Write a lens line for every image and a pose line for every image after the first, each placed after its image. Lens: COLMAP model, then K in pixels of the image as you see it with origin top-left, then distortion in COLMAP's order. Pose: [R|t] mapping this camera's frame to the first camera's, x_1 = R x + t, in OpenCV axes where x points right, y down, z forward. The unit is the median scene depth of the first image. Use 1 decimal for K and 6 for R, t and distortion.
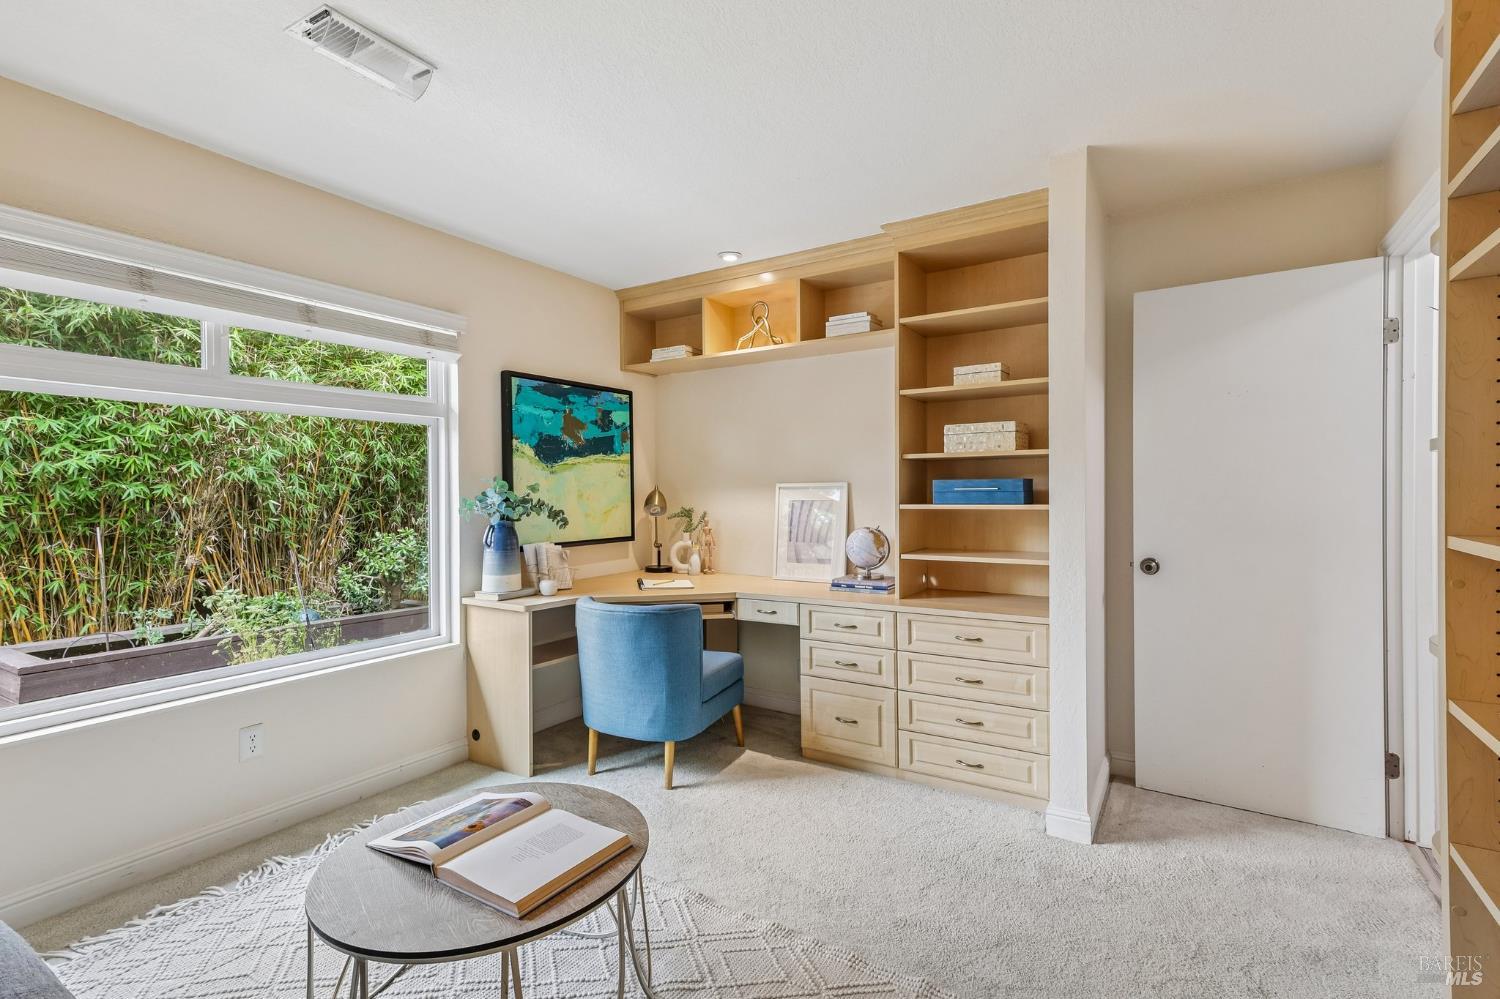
lens RADIAL K [[690.4, 0, 751.6], [0, 690.4, 497.0], [0, 0, 1]] dist [0.002414, 0.000963]
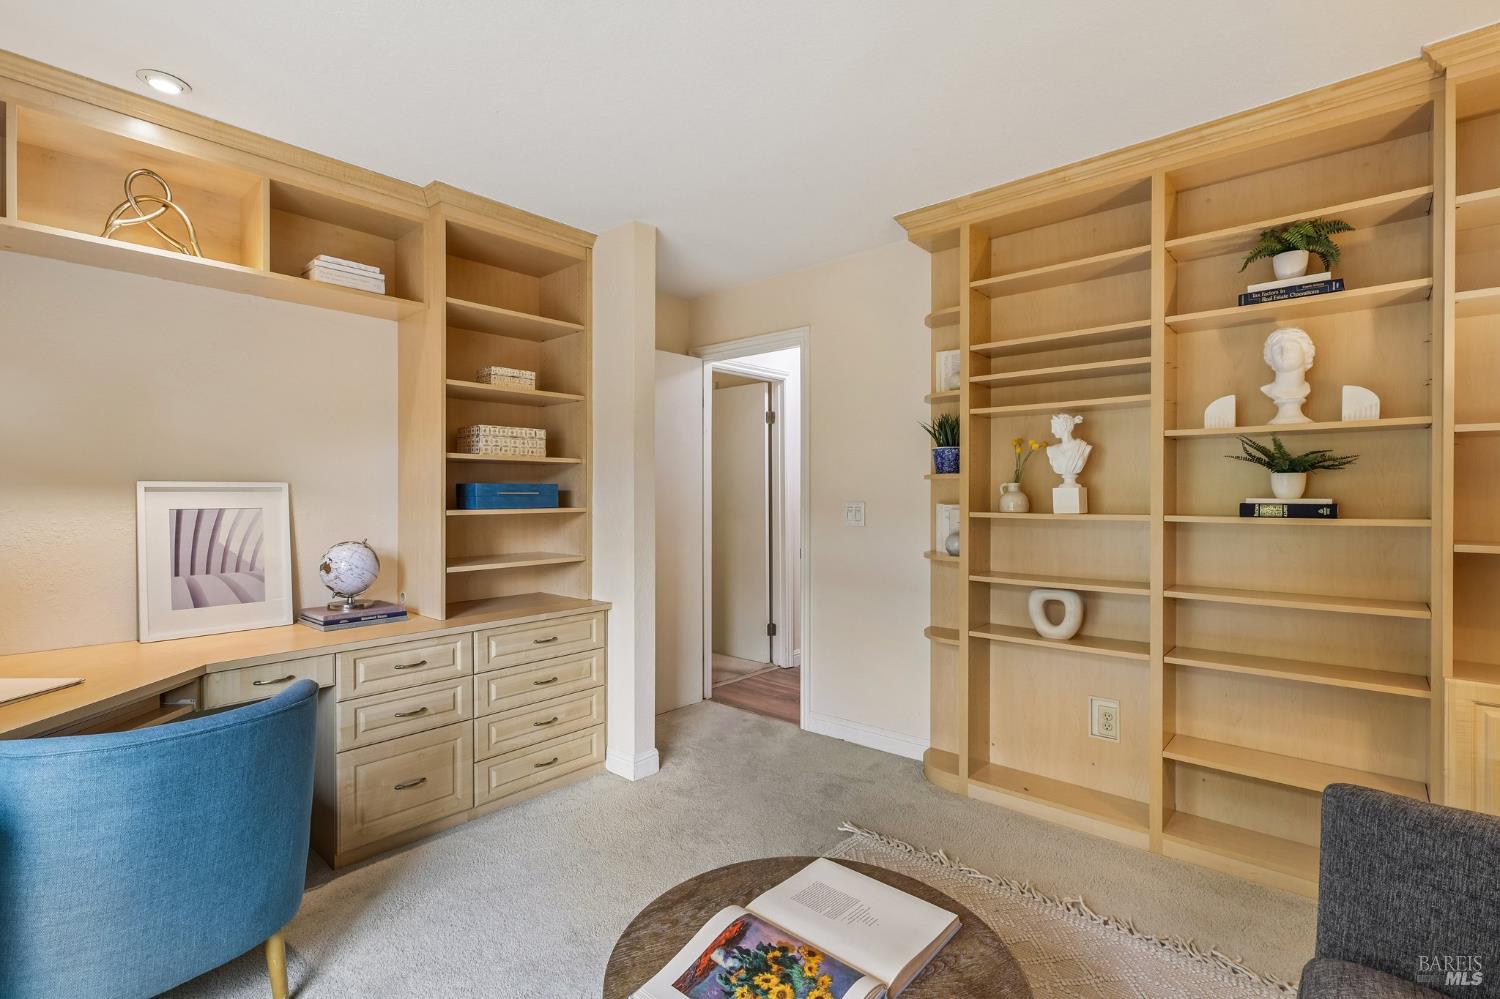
lens RADIAL K [[690.4, 0, 749.8], [0, 690.4, 498.9], [0, 0, 1]] dist [0.002414, 0.000963]
pose [[0.162953, -0.001967, 0.986632, -0.595334], [0.005134, 0.999986, 0.001146, -0.003000], [-0.986620, 0.004879, 0.162961, 0.494106]]
